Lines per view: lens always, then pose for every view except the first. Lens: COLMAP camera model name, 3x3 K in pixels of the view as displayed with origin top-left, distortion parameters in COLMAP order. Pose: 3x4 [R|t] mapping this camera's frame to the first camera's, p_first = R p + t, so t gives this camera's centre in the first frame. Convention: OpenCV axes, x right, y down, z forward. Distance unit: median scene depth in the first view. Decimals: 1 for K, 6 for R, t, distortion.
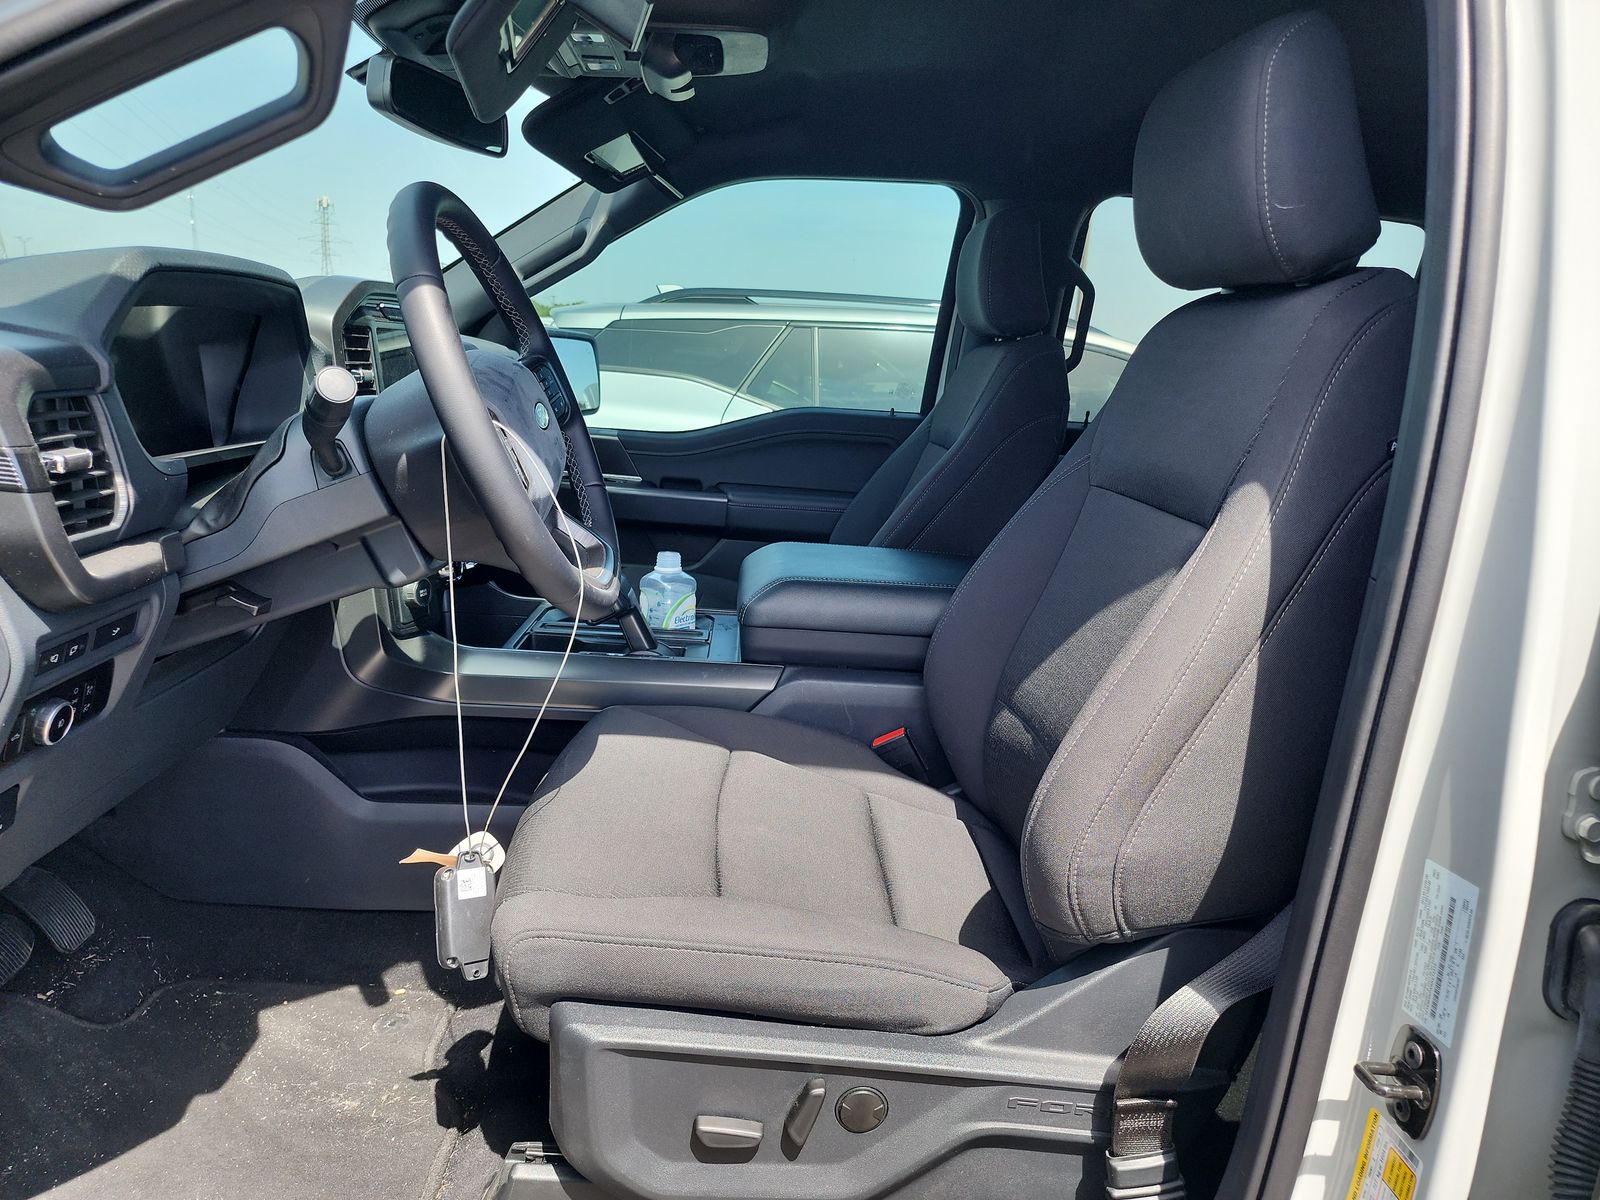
lens RADIAL K [[1076.5, 0, 833.3], [0, 1076.5, 597.5], [0, 0, 1]] dist [0.004025, -0.001362]
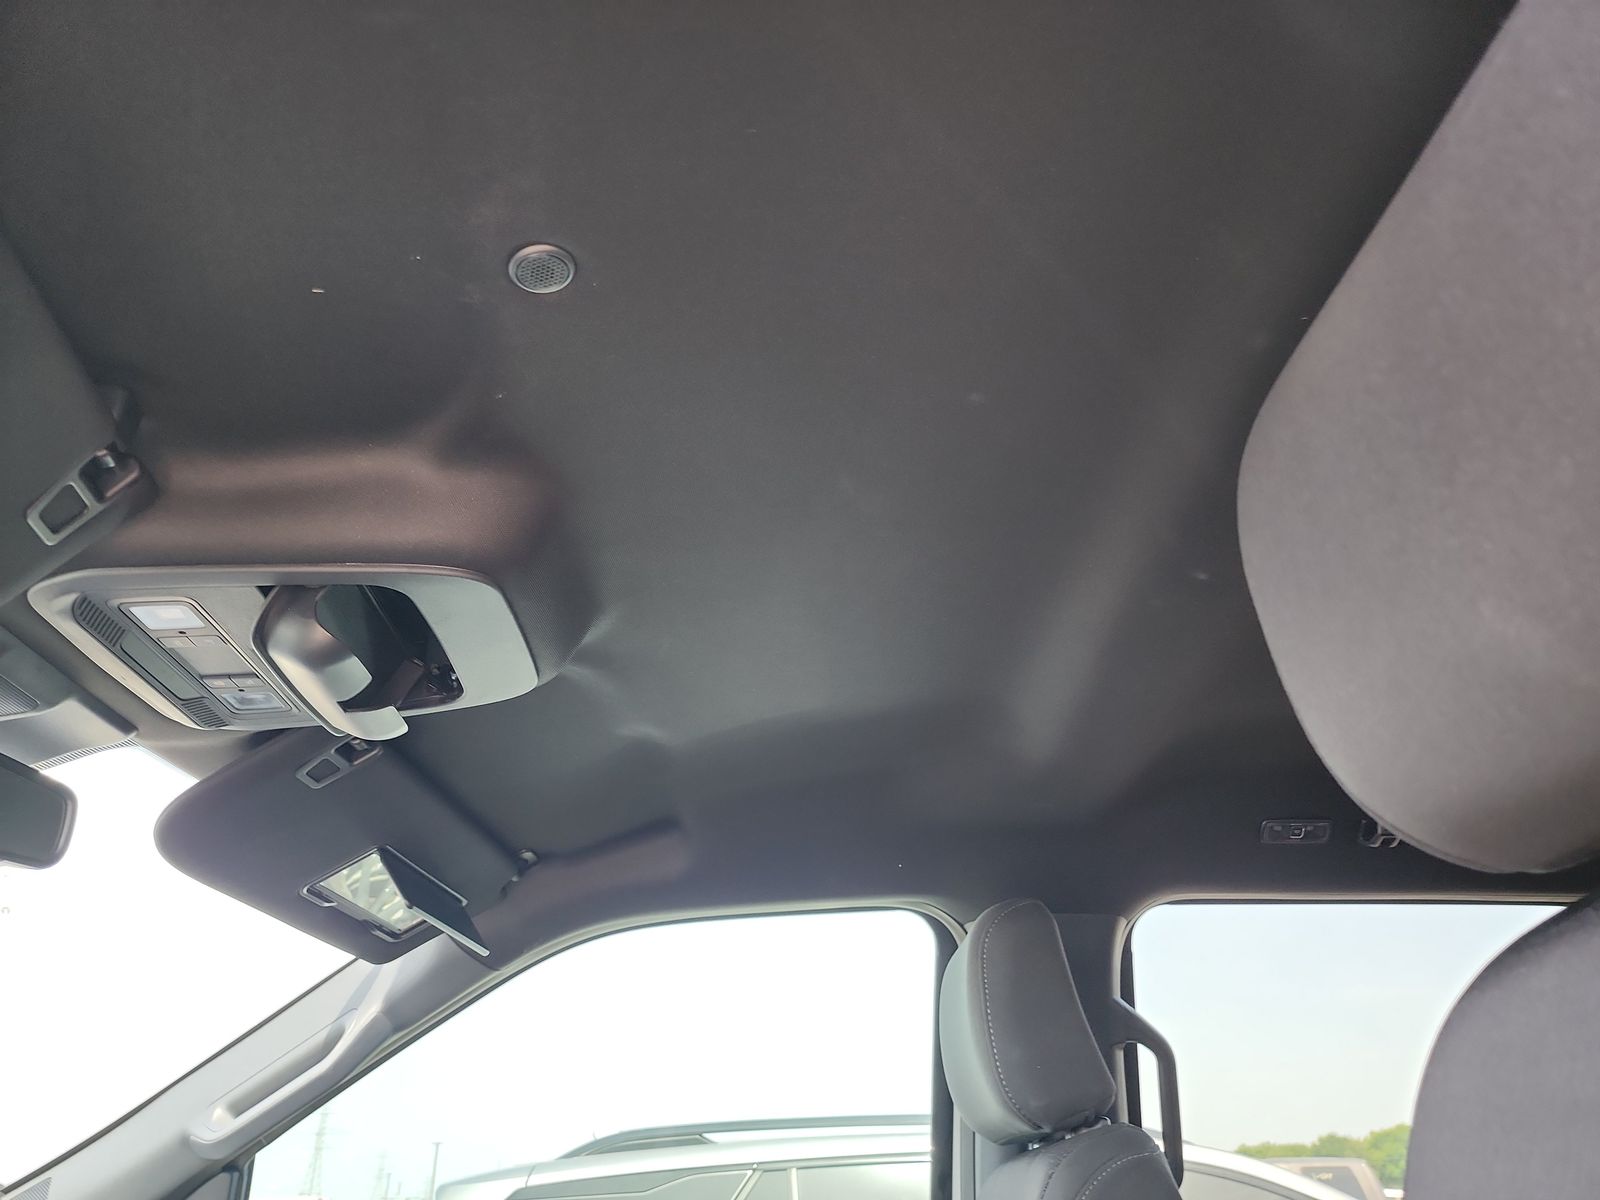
lens RADIAL K [[1076.5, 0, 833.3], [0, 1076.5, 597.5], [0, 0, 1]] dist [0.004025, -0.001362]
pose [[0.994661, -0.102239, 0.013998, 0.070392], [0.084947, 0.734217, -0.673580, -0.078033], [0.058588, 0.671173, 0.738982, 0.382824]]
